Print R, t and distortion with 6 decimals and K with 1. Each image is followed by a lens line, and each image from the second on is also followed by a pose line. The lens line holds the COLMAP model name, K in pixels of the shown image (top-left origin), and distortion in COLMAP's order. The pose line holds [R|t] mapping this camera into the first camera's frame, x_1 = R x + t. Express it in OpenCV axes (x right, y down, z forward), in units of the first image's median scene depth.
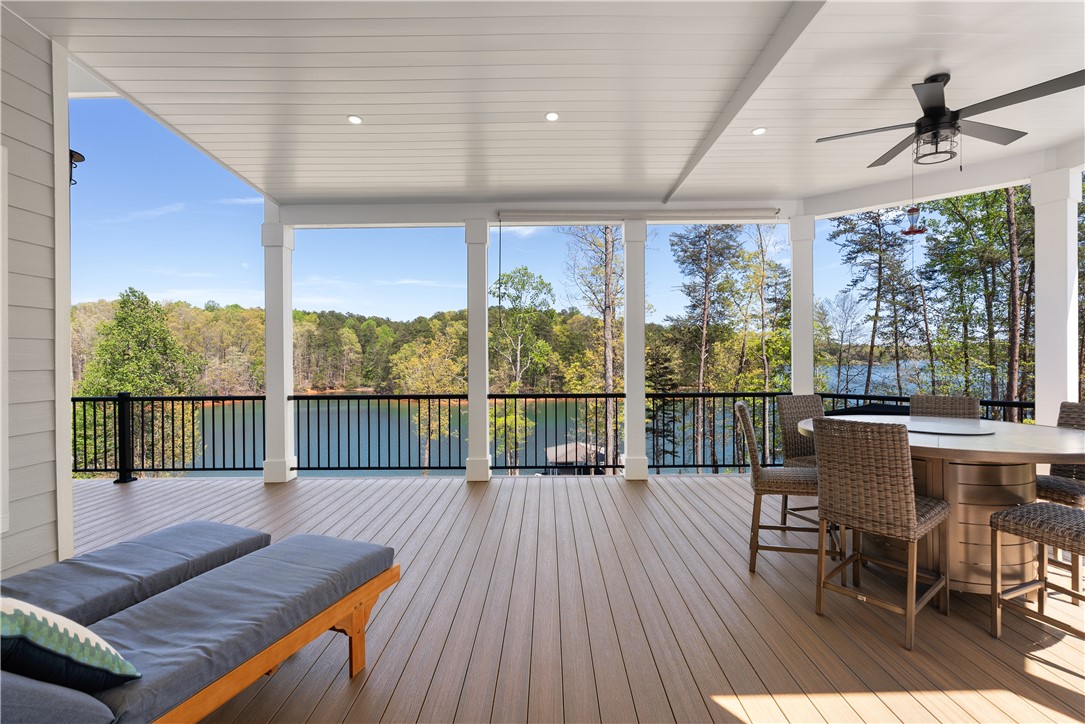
lens RADIAL K [[491.9, 0, 545.3], [0, 491.9, 356.4], [0, 0, 1]] dist [-0.001305, 0.000148]
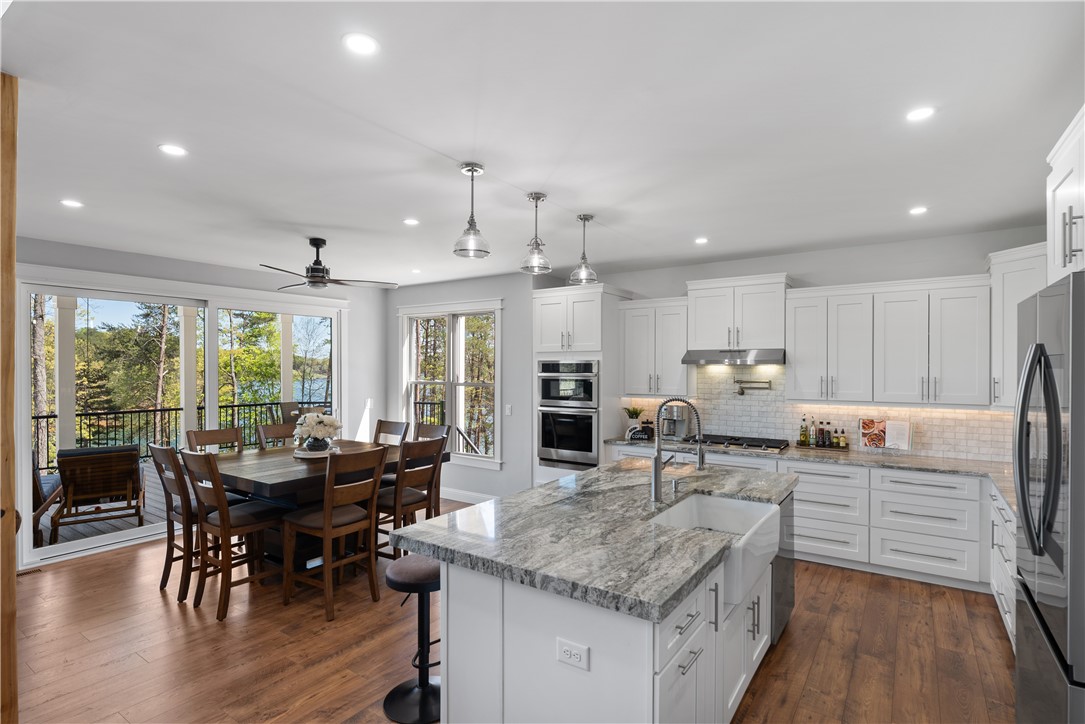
lens RADIAL K [[533.0, 0, 542.5], [0, 533.0, 362.0], [0, 0, 1]] dist [0.001276, 0.000139]
pose [[0.572303, 0.011482, 0.819962, -0.082377], [0.000444, 0.999897, -0.014312, -0.006883], [-0.820042, 0.008554, 0.572239, -0.135974]]
